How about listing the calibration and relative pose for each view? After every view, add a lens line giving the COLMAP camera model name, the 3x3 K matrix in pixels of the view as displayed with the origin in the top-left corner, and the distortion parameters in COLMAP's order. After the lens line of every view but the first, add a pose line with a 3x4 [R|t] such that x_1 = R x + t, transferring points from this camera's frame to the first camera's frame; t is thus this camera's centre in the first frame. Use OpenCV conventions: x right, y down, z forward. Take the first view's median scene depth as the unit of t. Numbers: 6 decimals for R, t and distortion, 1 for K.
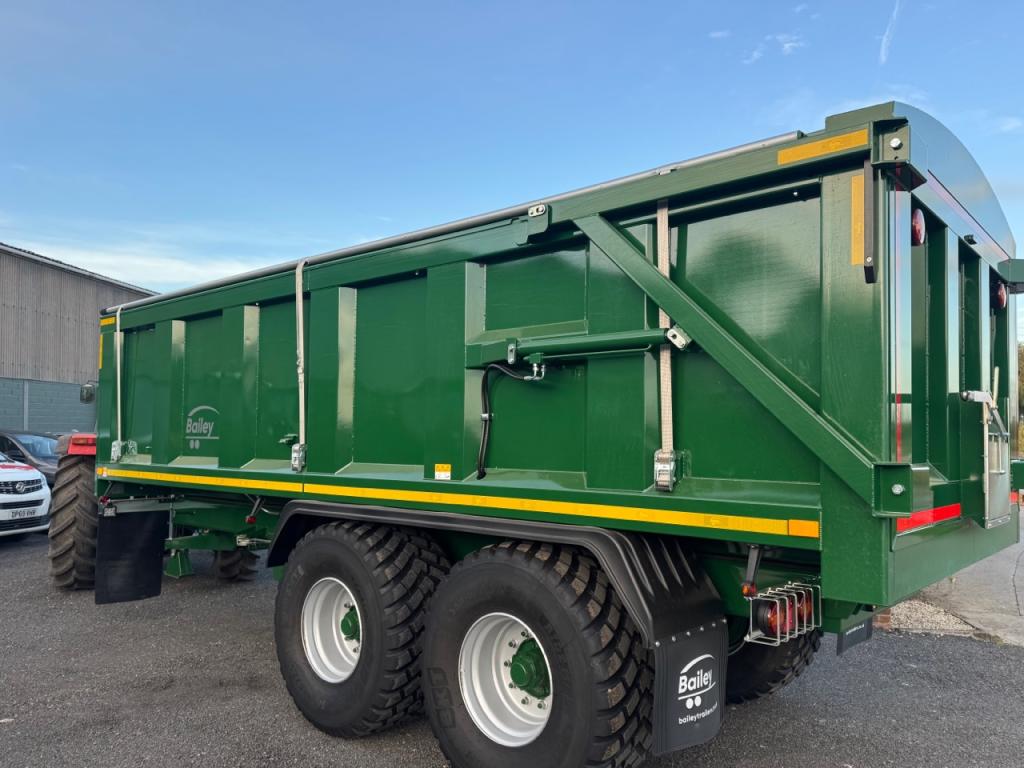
lens RADIAL K [[782.5, 0, 541.3], [0, 782.5, 395.0], [0, 0, 1]] dist [0.112067, -0.138788]
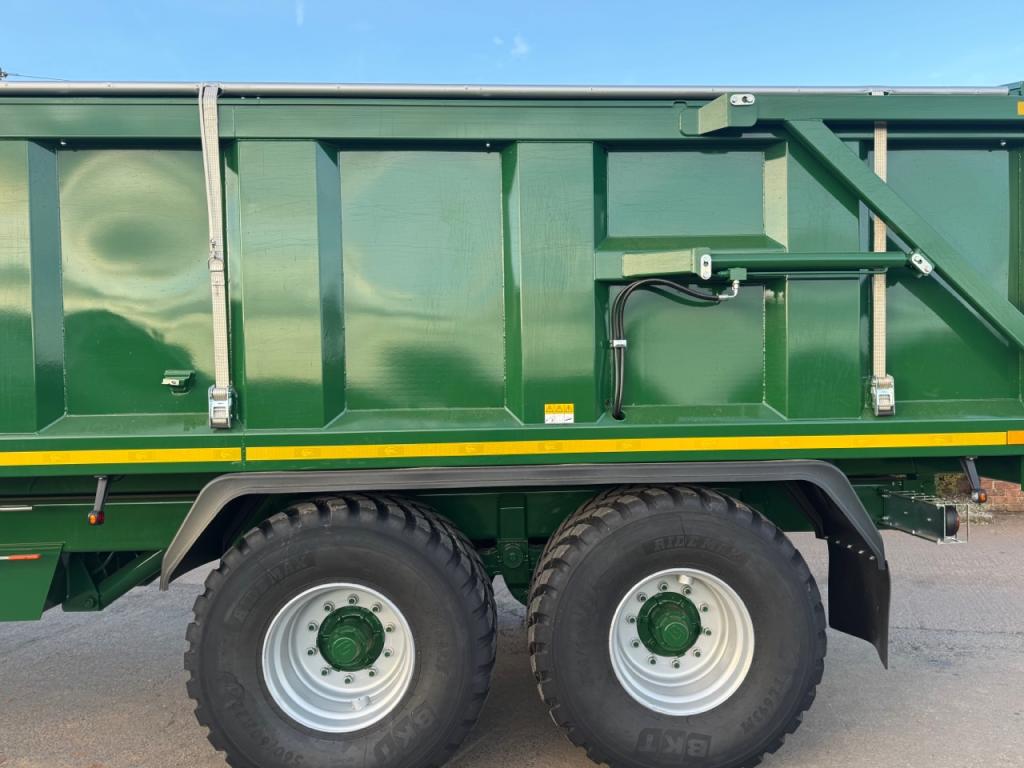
lens RADIAL K [[736.2, 0, 512.0], [0, 736.2, 384.0], [0, 0, 1]] dist [0.008170, -0.000701]
pose [[0.722324, -0.031804, 0.690823, -0.677669], [-0.017908, 0.997747, 0.064659, 0.023277], [-0.691323, -0.059076, 0.720127, 0.525257]]
